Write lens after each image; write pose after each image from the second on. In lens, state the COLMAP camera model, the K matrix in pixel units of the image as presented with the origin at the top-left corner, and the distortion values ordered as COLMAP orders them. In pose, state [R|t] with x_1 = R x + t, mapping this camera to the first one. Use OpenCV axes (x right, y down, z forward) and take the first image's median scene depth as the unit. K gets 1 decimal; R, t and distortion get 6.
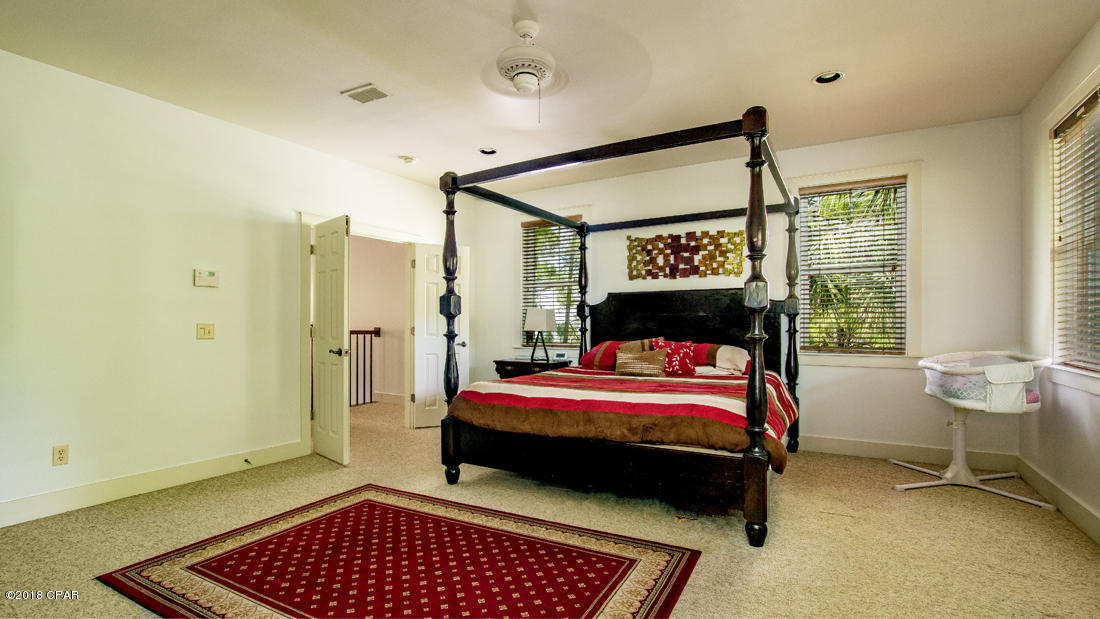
lens RADIAL K [[501.3, 0, 550.0], [0, 501.3, 309.5], [0, 0, 1]] dist [-0.000233, -0.000051]
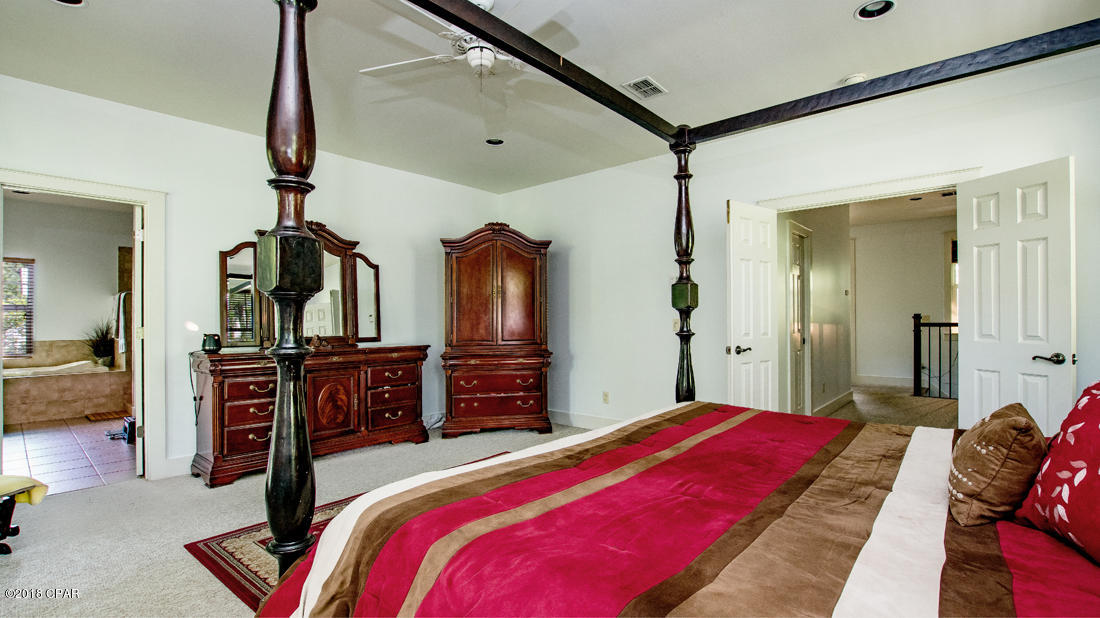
lens RADIAL K [[501.3, 0, 550.0], [0, 501.3, 309.0], [0, 0, 1]] dist [-0.000233, -0.000051]
pose [[0.713364, -0.020968, -0.700480, 0.203310], [0.024221, 0.999693, -0.005259, 0.011532], [0.700375, -0.013215, 0.713652, 0.312907]]
